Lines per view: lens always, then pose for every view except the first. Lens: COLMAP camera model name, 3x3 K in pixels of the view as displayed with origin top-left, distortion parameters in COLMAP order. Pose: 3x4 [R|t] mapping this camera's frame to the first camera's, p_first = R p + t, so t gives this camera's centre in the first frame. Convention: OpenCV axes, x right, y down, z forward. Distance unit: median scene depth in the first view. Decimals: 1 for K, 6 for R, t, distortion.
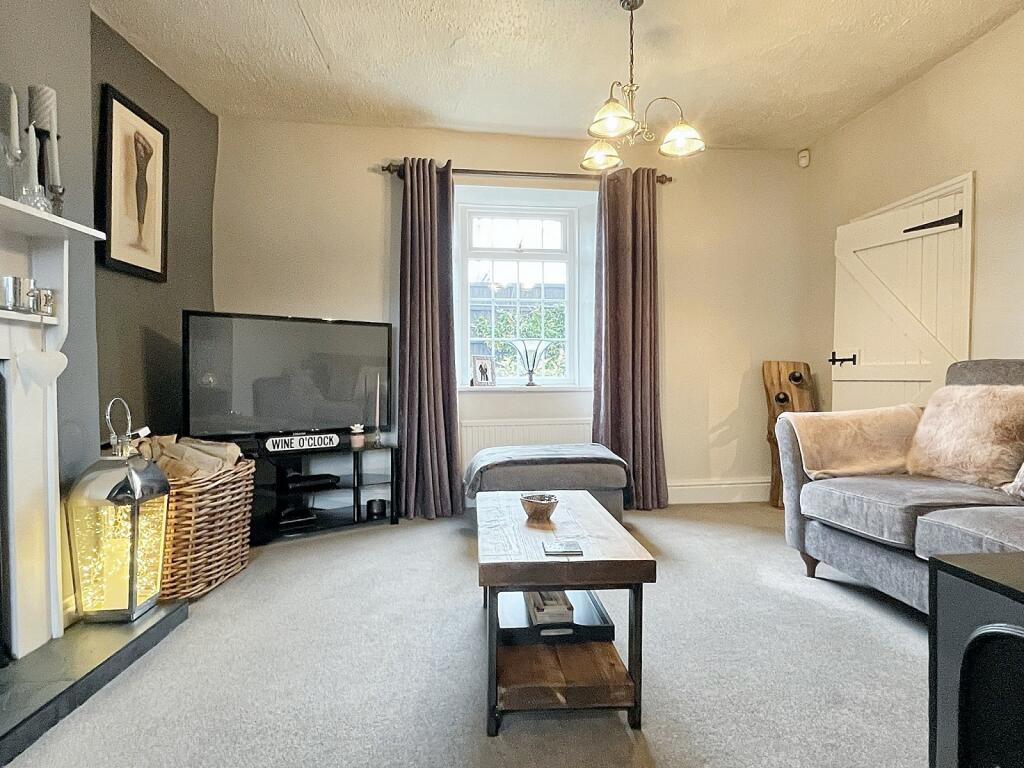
lens RADIAL K [[581.6, 0, 514.4], [0, 581.6, 384.1], [0, 0, 1]] dist [0.003950, -0.002583]
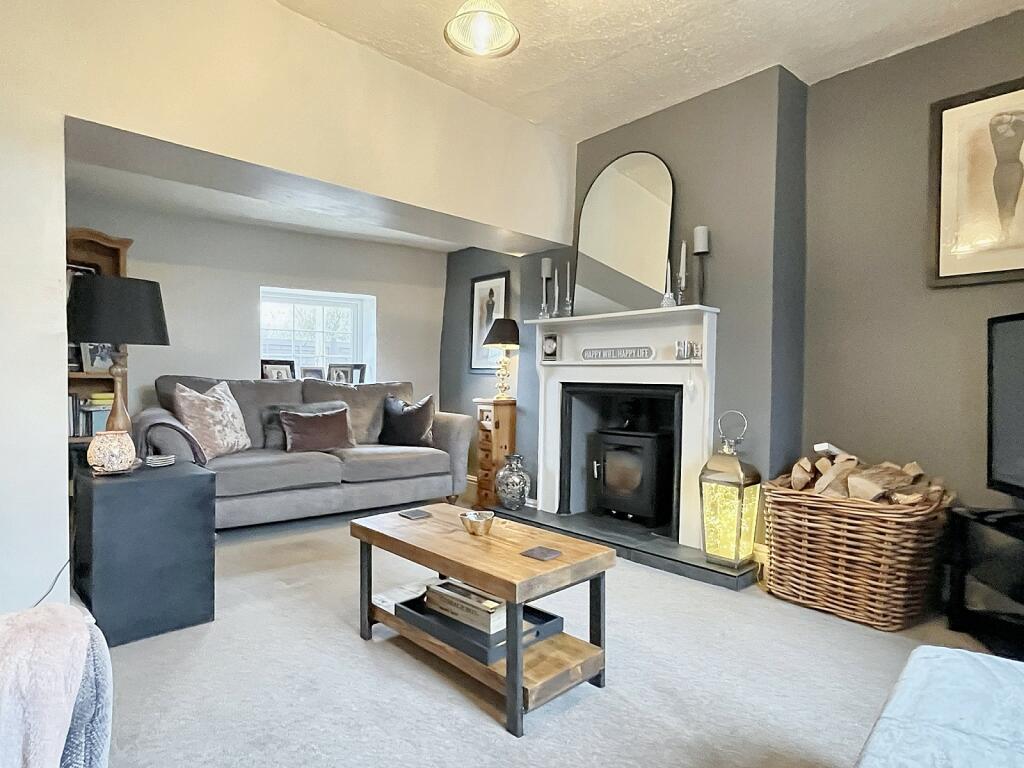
lens RADIAL K [[581.6, 0, 509.9], [0, 581.6, 385.0], [0, 0, 1]] dist [0.003950, -0.002583]
pose [[-0.762542, 0.003851, -0.646927, 0.445781], [-0.016830, 0.999526, 0.025788, -0.045623], [0.646720, 0.030552, -0.762116, 1.180549]]
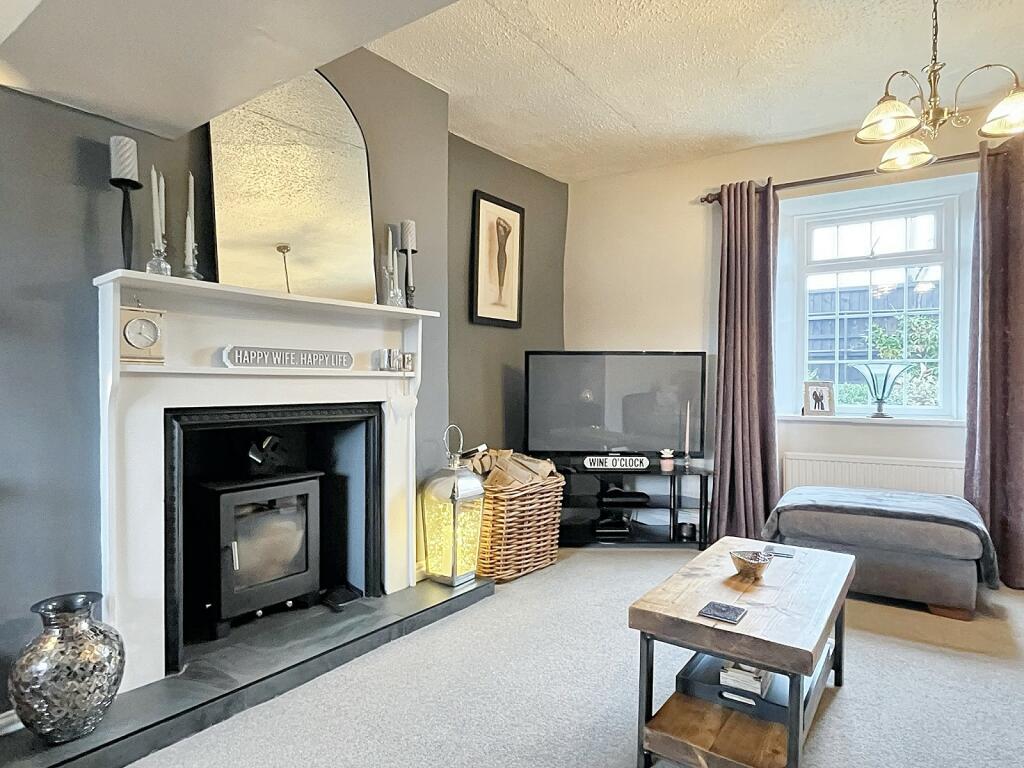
lens RADIAL K [[581.6, 0, 519.3], [0, 581.6, 385.7], [0, 0, 1]] dist [0.003950, -0.002583]
pose [[0.771836, 0.008798, -0.635761, 0.228705], [-0.012378, 0.999923, -0.001189, -0.049337], [0.635701, 0.008787, 0.771885, 0.011634]]
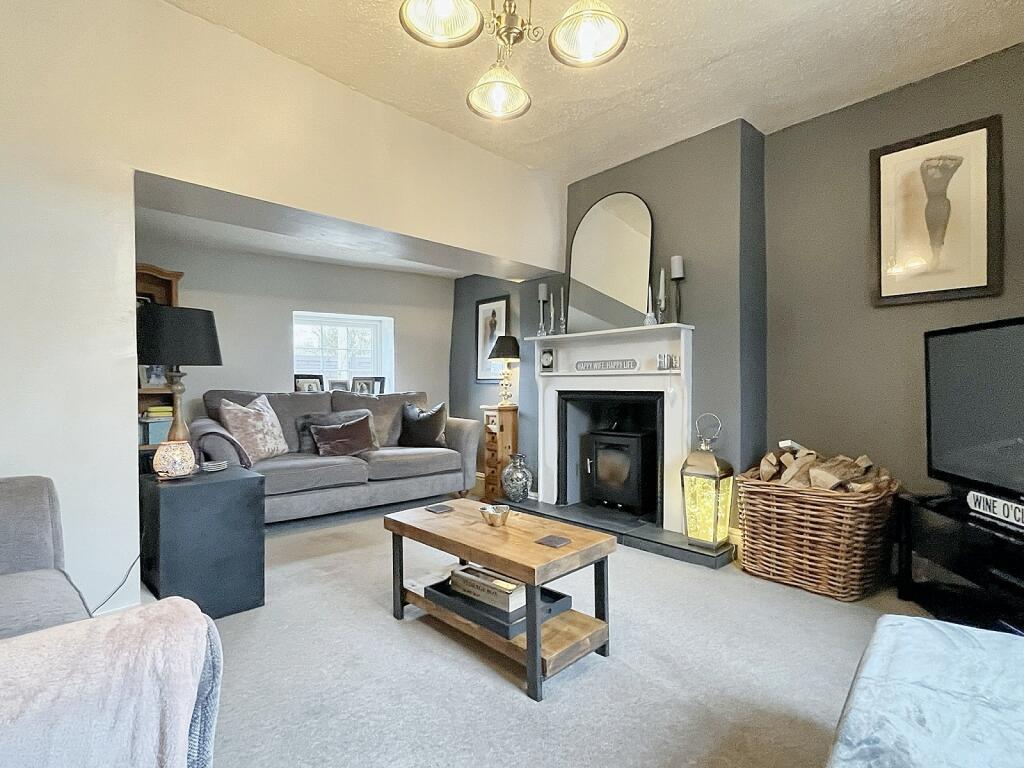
lens RADIAL K [[507.2, 0, 510.7], [0, 507.2, 383.5], [0, 0, 1]] dist [0.003878, -0.002708]
pose [[-0.753195, 0.006238, -0.657768, 0.470297], [-0.001171, 0.999941, 0.010824, -0.052423], [0.657797, 0.008923, -0.753143, 1.171747]]
